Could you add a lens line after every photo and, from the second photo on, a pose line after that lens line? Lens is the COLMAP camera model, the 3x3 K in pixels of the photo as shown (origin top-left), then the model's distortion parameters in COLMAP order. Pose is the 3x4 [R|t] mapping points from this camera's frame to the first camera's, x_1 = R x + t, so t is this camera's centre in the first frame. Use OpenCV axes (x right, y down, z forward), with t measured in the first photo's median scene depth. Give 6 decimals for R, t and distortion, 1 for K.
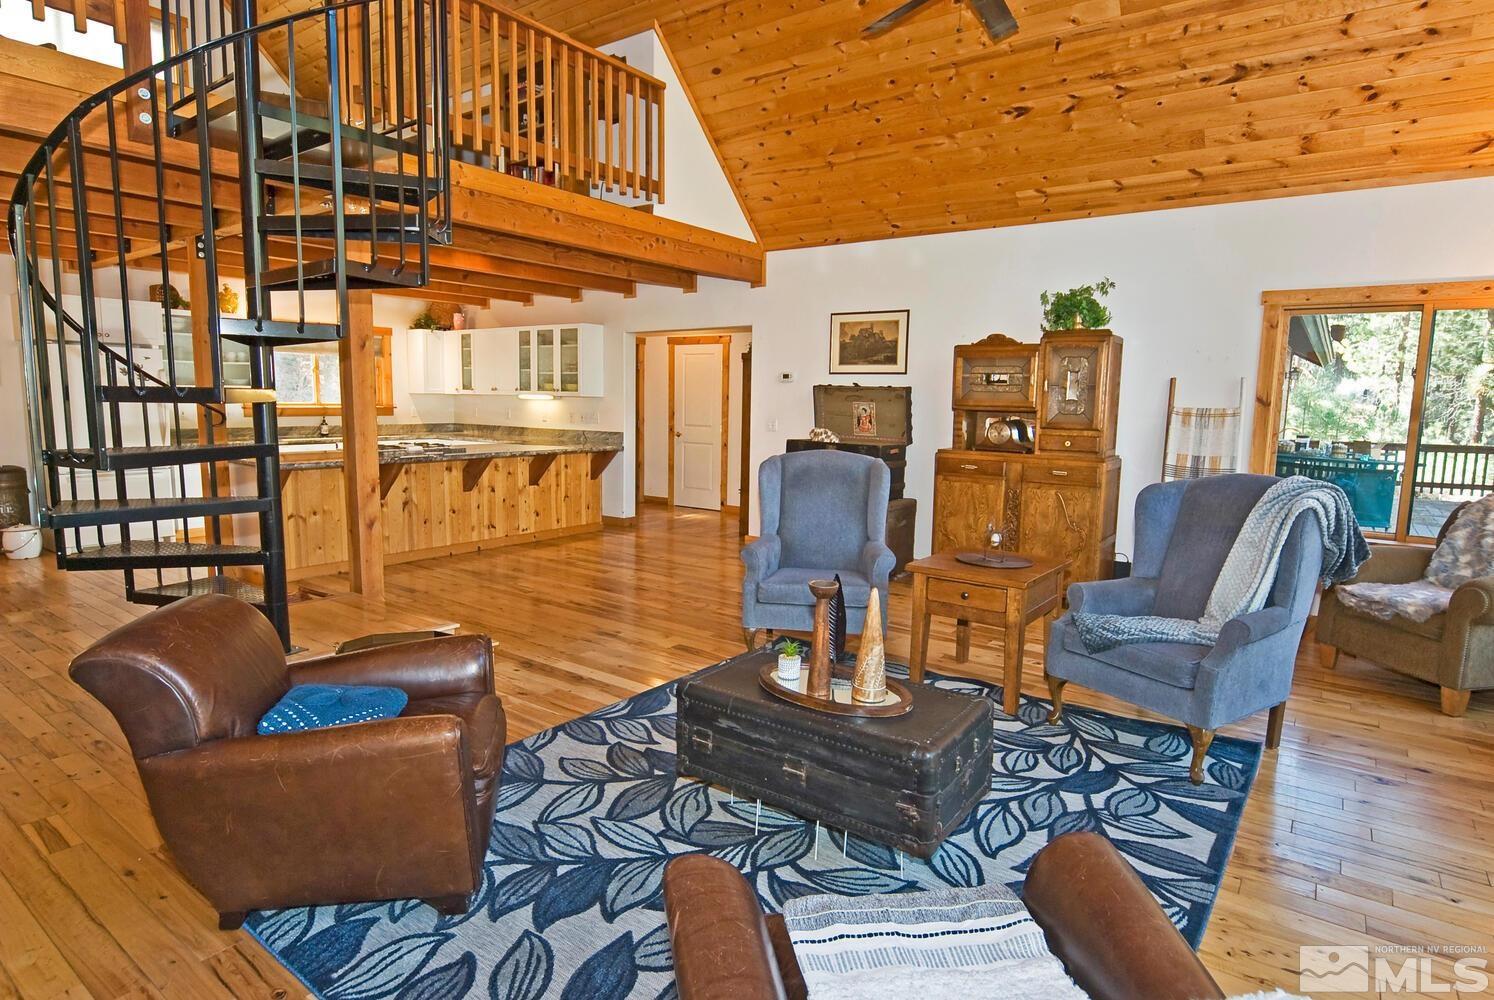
lens RADIAL K [[834.1, 0, 744.4], [0, 834.1, 501.7], [0, 0, 1]] dist [-0.017110, 0.001163]
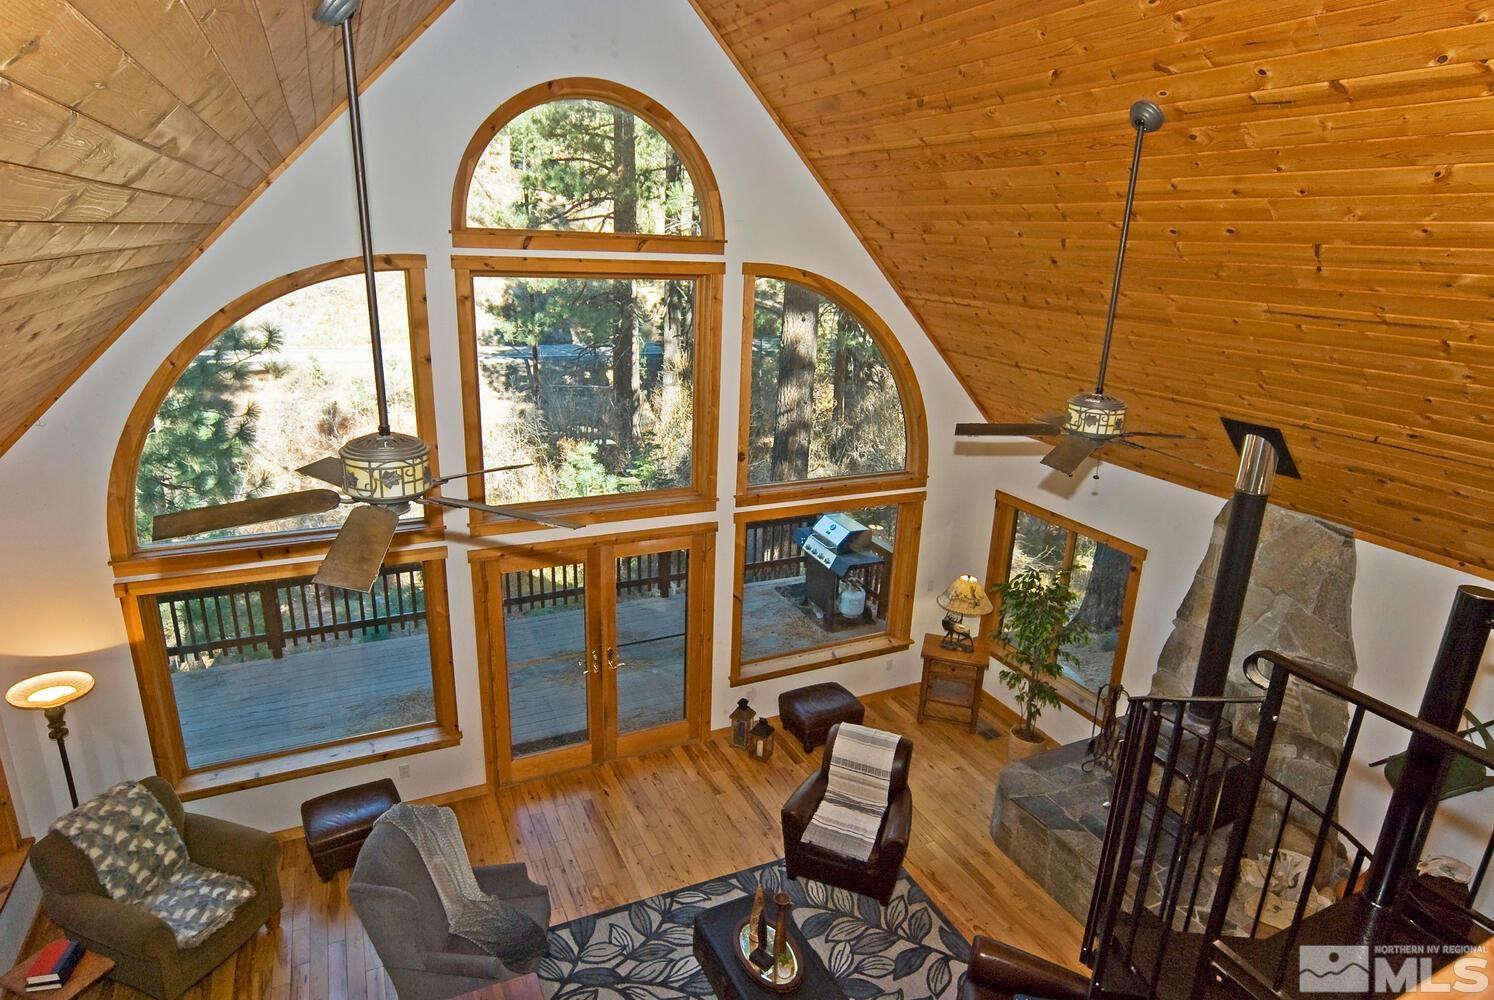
lens RADIAL K [[834.1, 0, 745.9], [0, 834.1, 506.8], [0, 0, 1]] dist [-0.017110, 0.001163]
pose [[-0.884936, -0.185908, 0.426998, -0.381612], [0.003880, 0.913893, 0.405936, -1.208088], [-0.465697, 0.360884, -0.808015, 1.913698]]
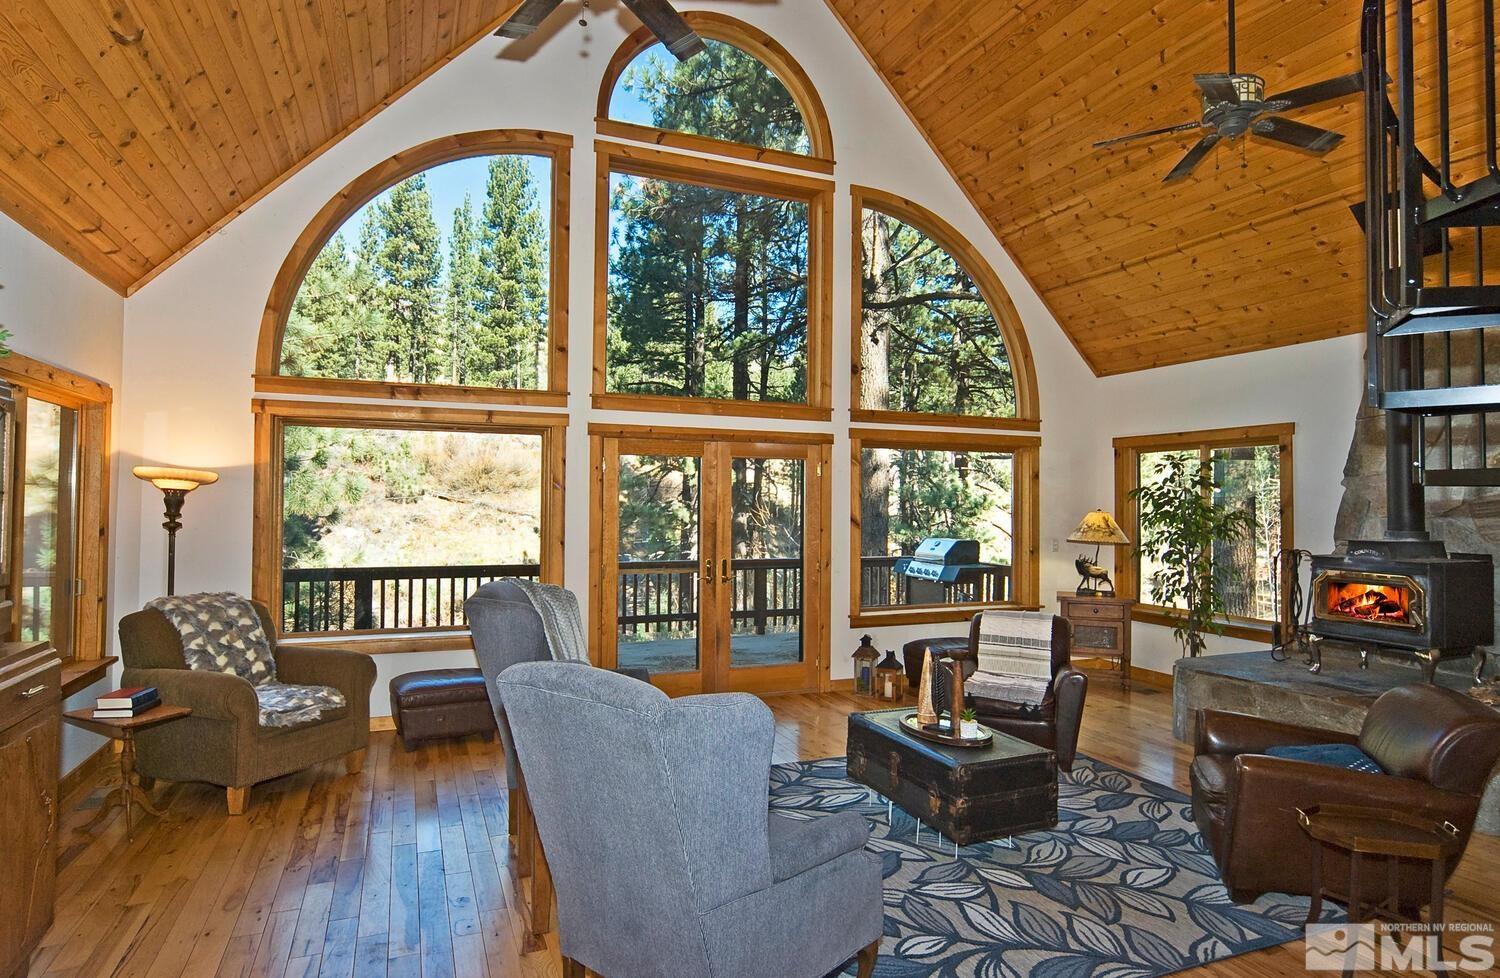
lens RADIAL K [[832.6, 0, 749.6], [0, 832.6, 487.0], [0, 0, 1]] dist [-0.015502, 0.000314]
pose [[-0.856129, -0.014292, 0.516565, -0.309232], [0.040072, 0.994772, 0.093935, -0.305902], [-0.515207, 0.101120, -0.851080, 2.156495]]
